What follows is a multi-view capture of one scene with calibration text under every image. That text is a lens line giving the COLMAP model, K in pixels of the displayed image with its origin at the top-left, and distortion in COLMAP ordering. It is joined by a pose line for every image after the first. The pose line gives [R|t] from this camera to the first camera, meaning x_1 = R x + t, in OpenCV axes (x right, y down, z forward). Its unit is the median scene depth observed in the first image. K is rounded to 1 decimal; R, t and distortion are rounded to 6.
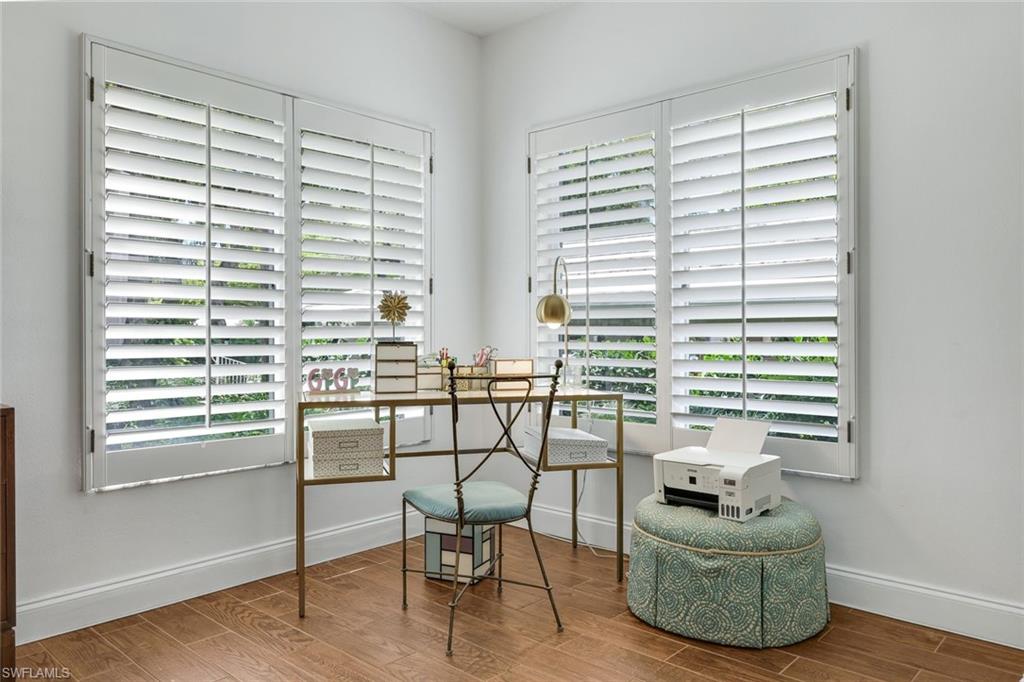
lens RADIAL K [[706.6, 0, 508.5], [0, 706.6, 341.3], [0, 0, 1]] dist [0.003044, -0.000773]
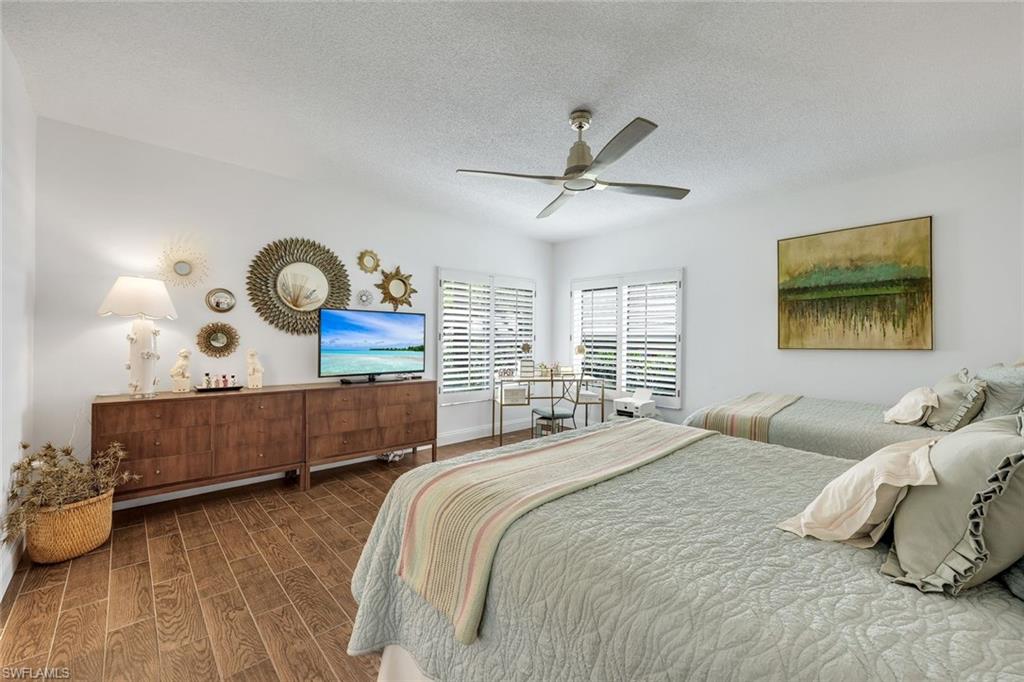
lens RADIAL K [[418.4, 0, 510.9], [0, 418.4, 342.4], [0, 0, 1]] dist [-0.000702, 0.000622]
pose [[0.997916, 0.016051, -0.062495, -0.130099], [-0.015907, 0.999870, 0.002795, -0.084834], [0.062531, -0.001795, 0.998041, -0.840585]]
